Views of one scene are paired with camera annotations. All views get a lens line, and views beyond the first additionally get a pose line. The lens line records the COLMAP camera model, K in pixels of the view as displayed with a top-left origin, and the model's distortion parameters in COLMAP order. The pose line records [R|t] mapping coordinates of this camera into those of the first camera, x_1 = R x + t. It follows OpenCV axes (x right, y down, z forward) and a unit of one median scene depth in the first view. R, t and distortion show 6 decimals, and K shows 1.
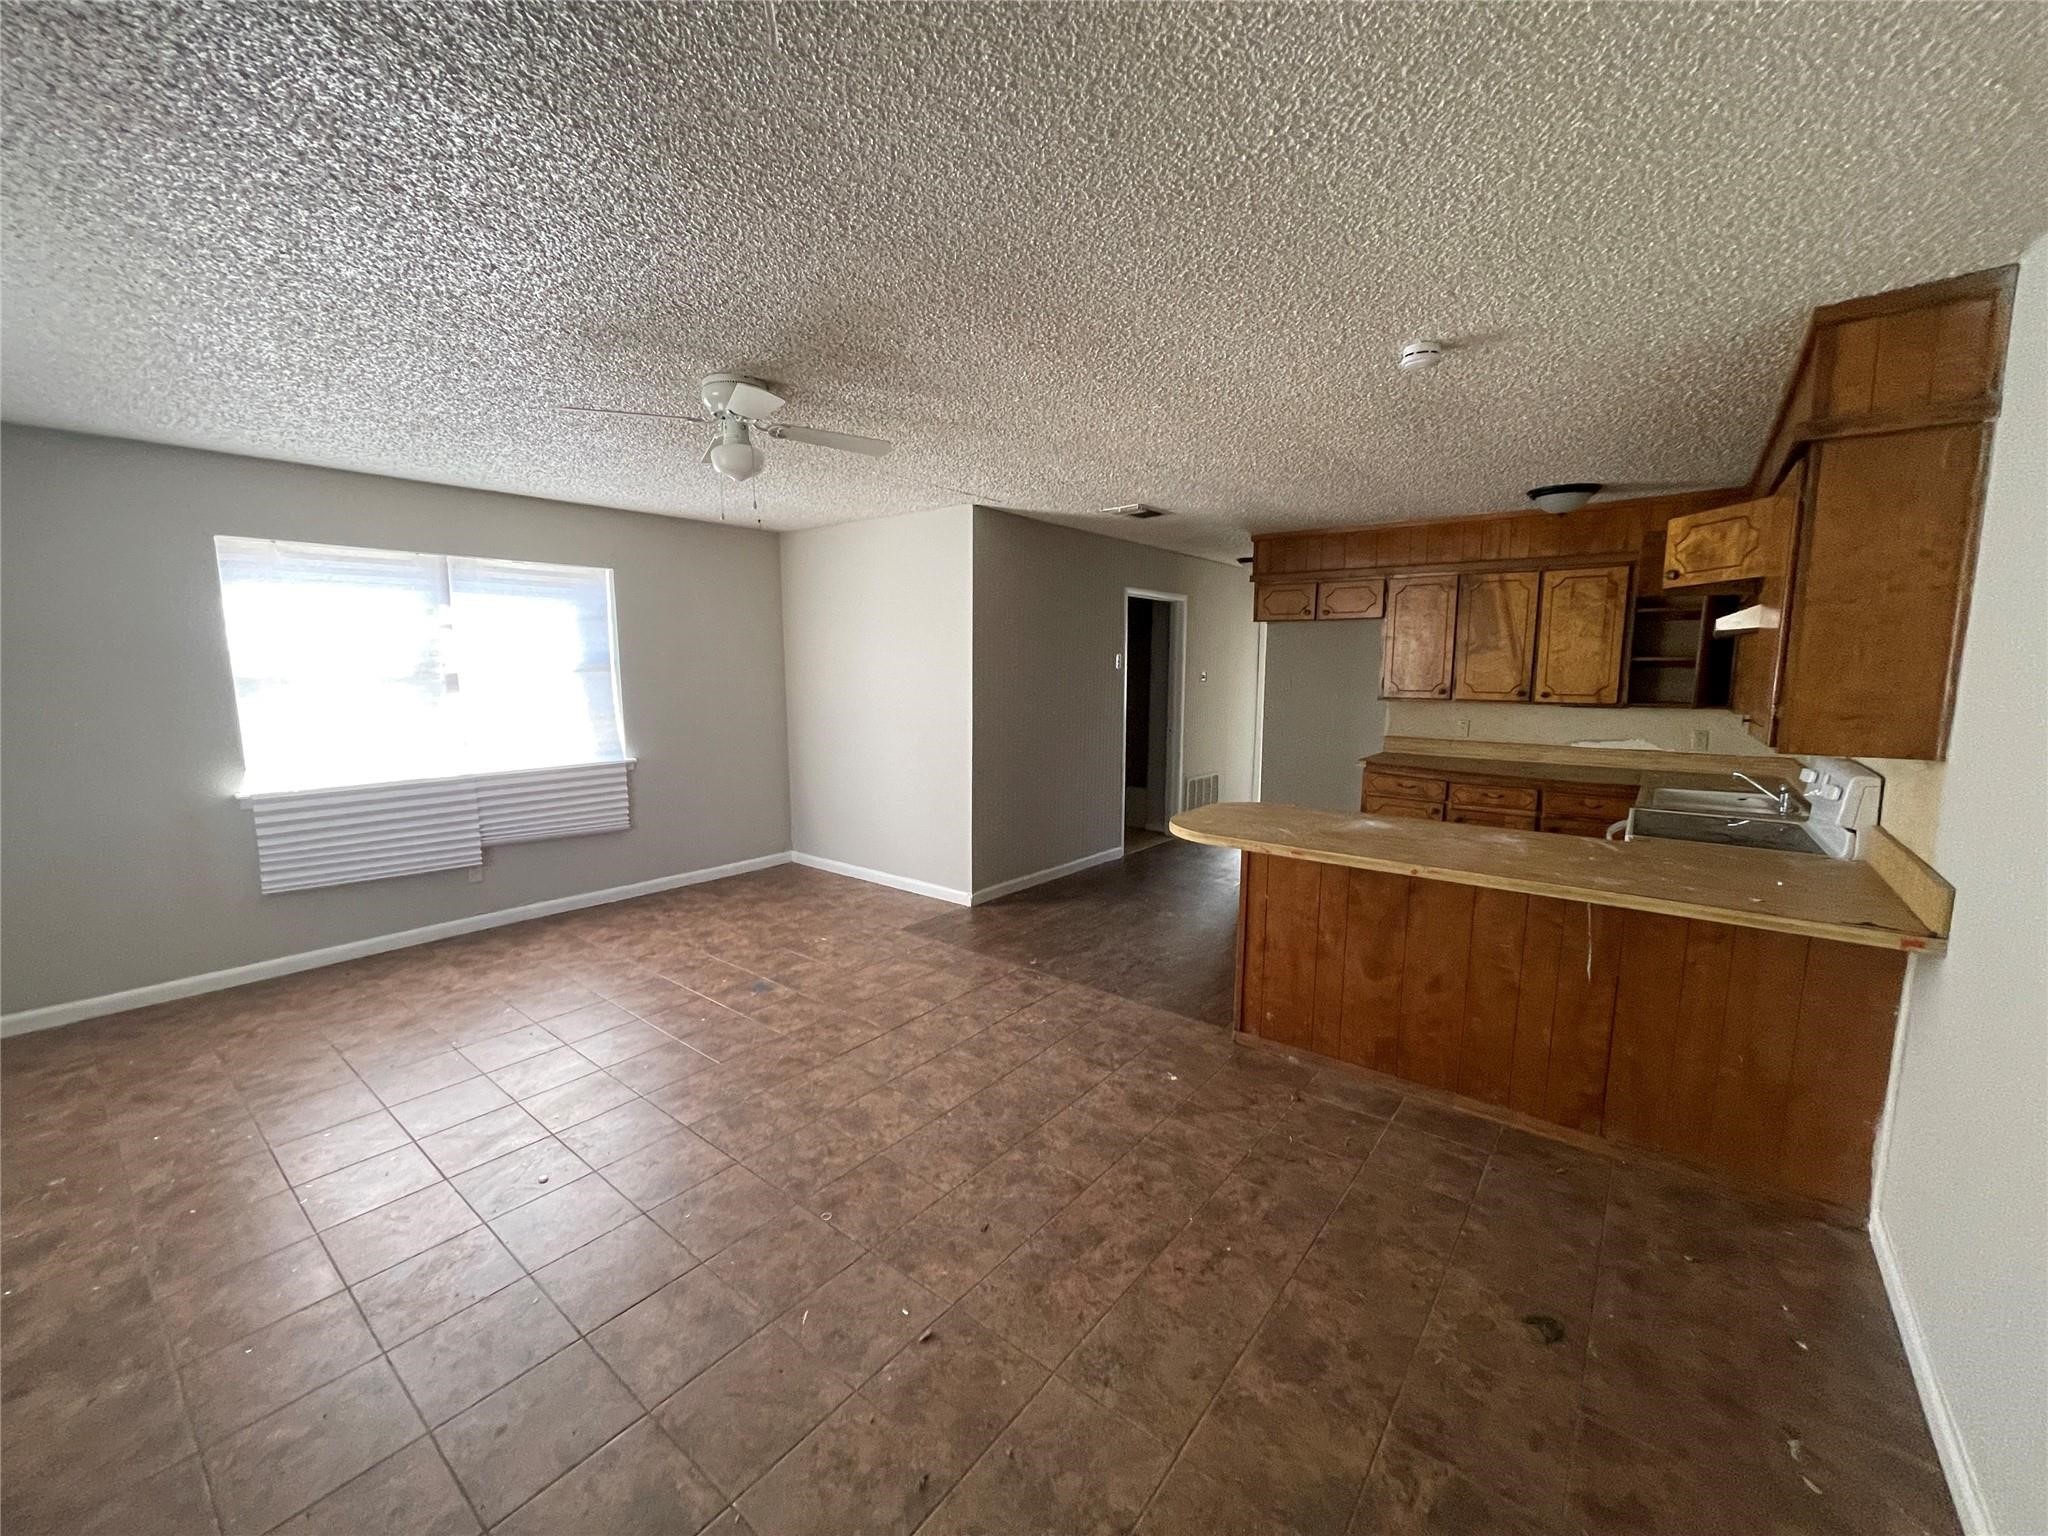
lens RADIAL K [[829.4, 0, 1024.0], [0, 829.4, 768.0], [0, 0, 1]] dist [0.000855, 0.000008]
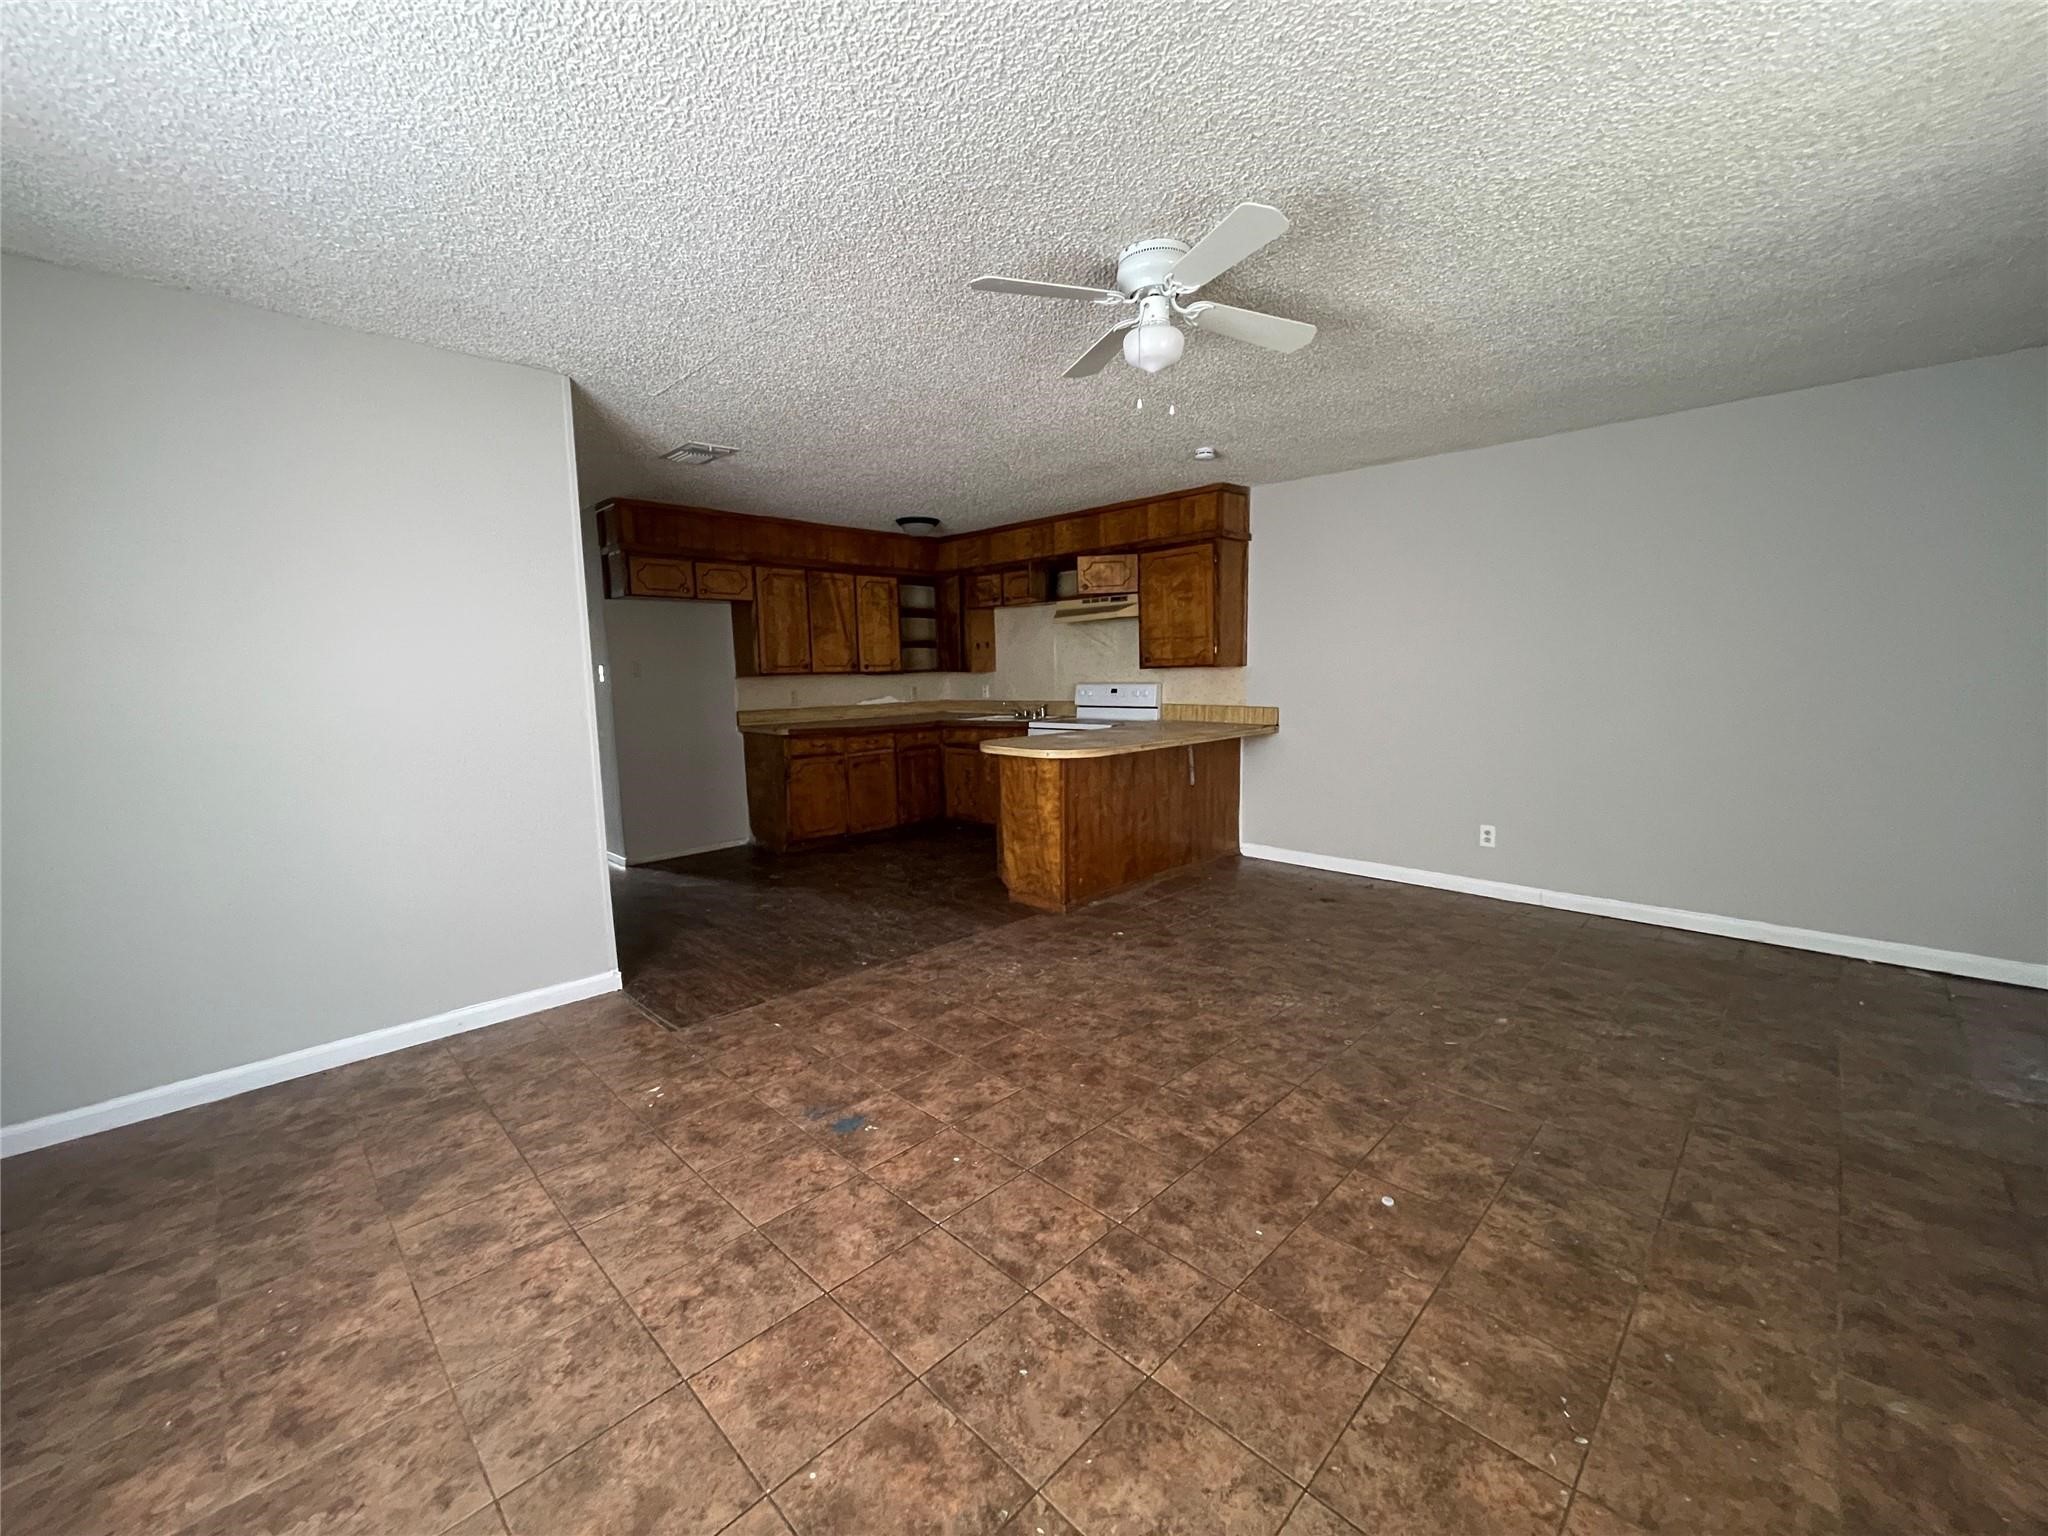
lens RADIAL K [[818.1, 0, 1012.1], [0, 818.1, 773.5], [0, 0, 1]] dist [0.001255, -0.000058]
pose [[0.110890, -0.132477, 0.984964, -0.729884], [0.145993, 0.982496, 0.115709, -0.037237], [-0.983051, 0.130966, 0.128289, 0.644173]]
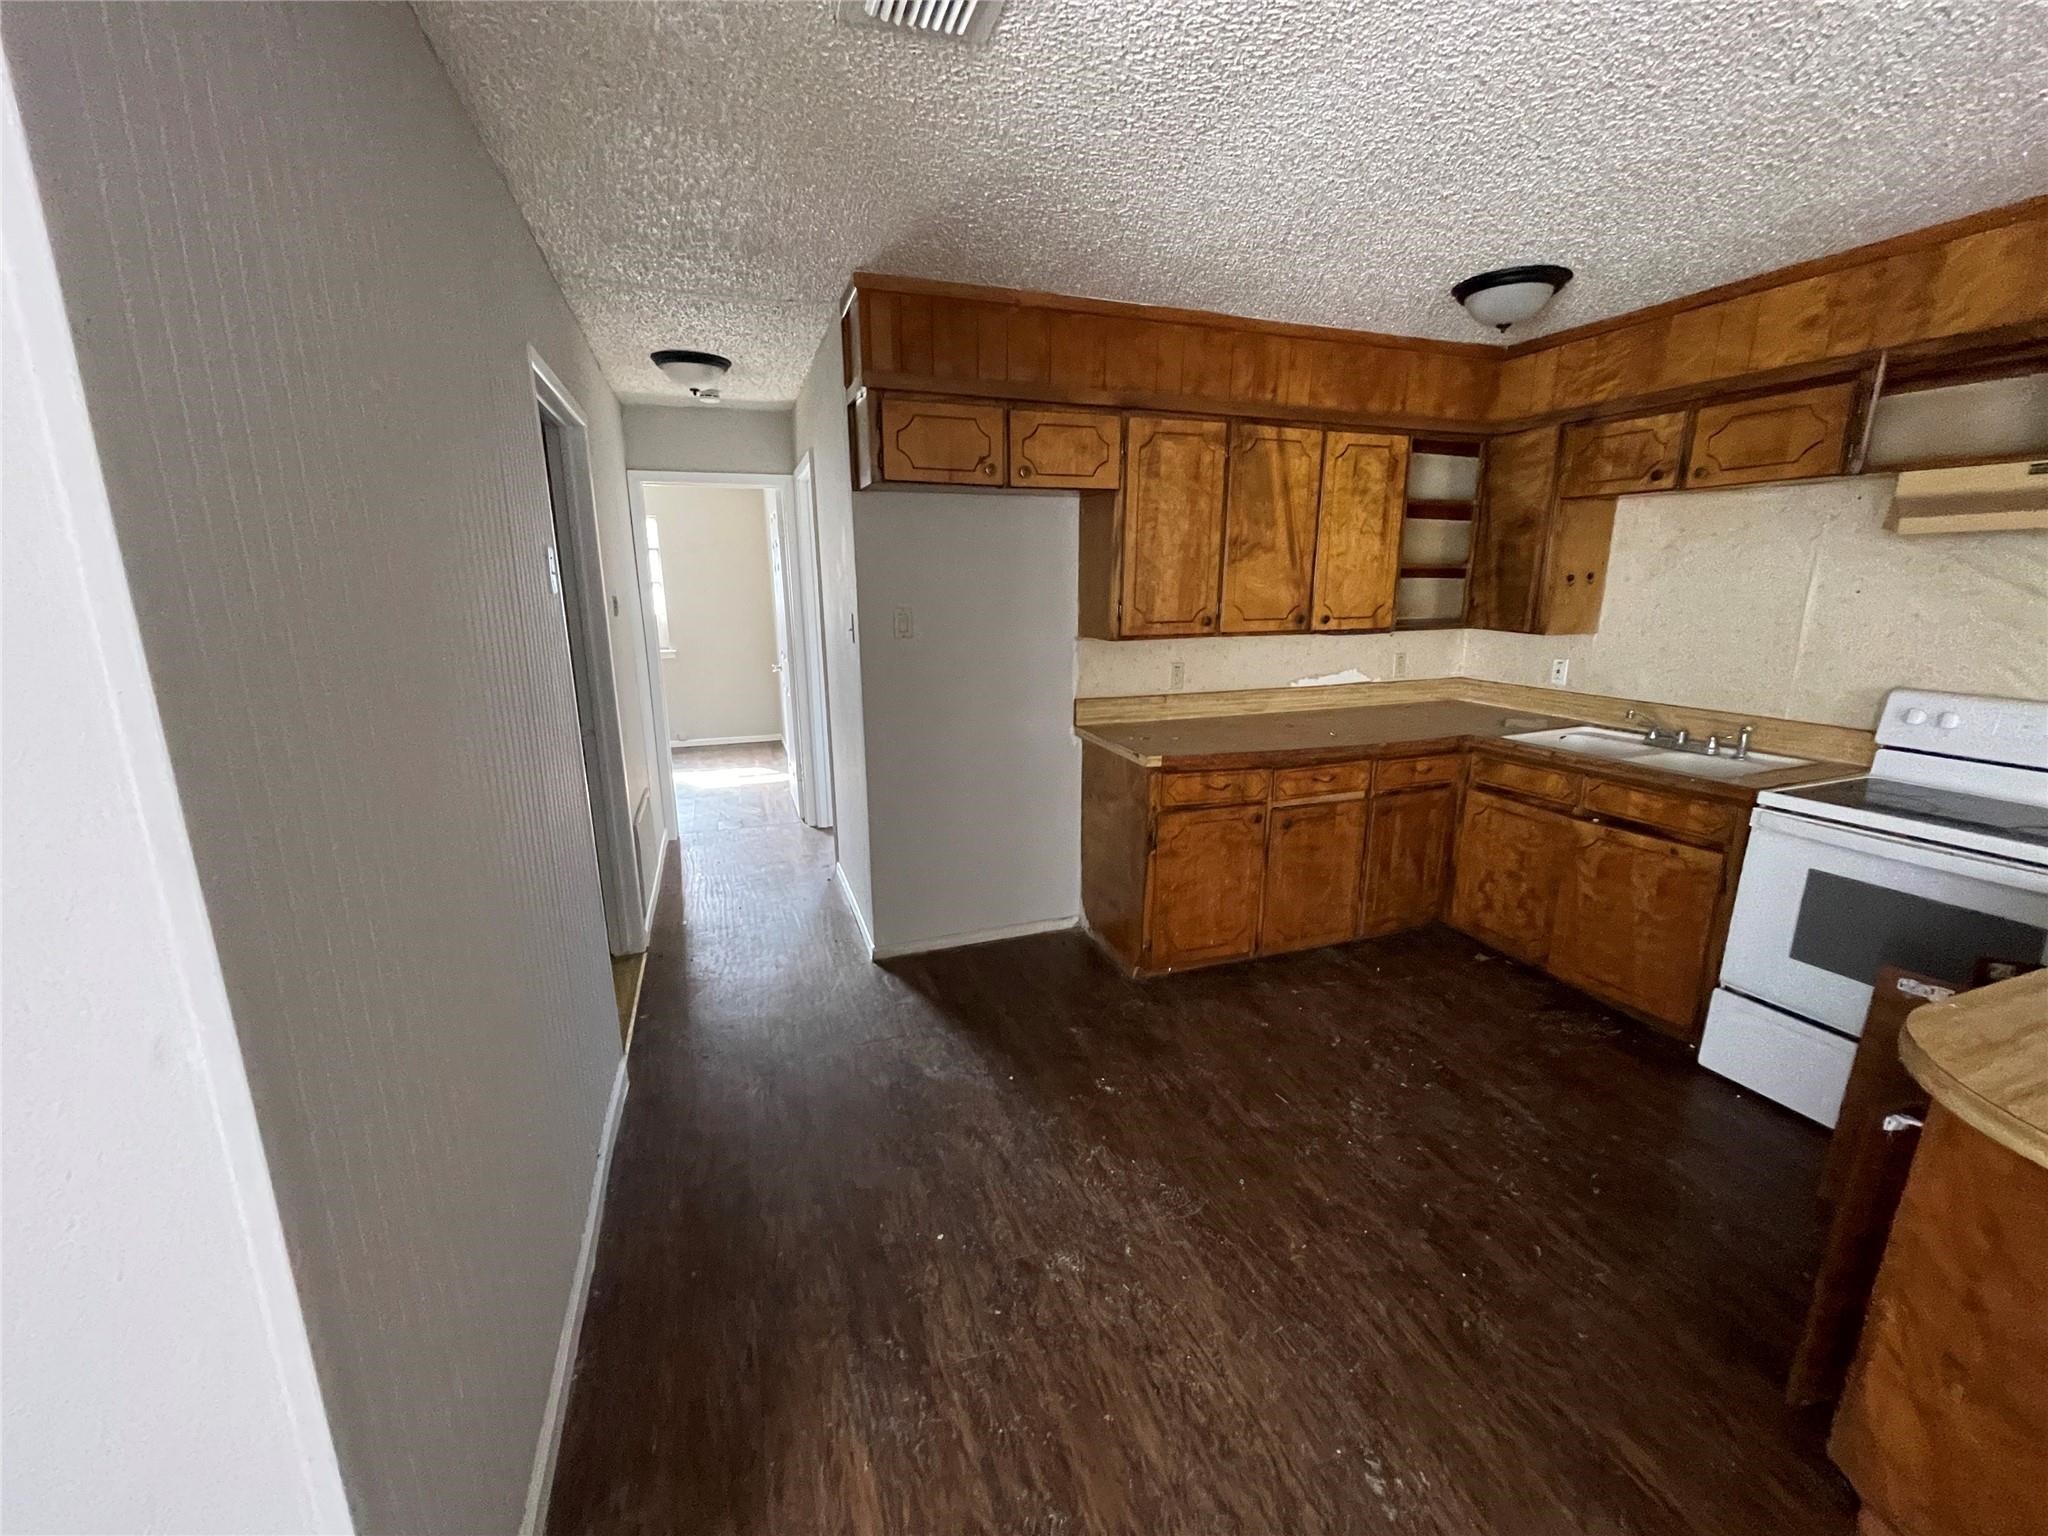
lens RADIAL K [[818.1, 0, 1012.1], [0, 818.1, 773.5], [0, 0, 1]] dist [0.001255, -0.000058]
pose [[0.529490, -0.207580, 0.822527, -0.102908], [0.111376, 0.978217, 0.175174, -0.116513], [-0.840973, -0.001143, 0.541076, 0.891223]]
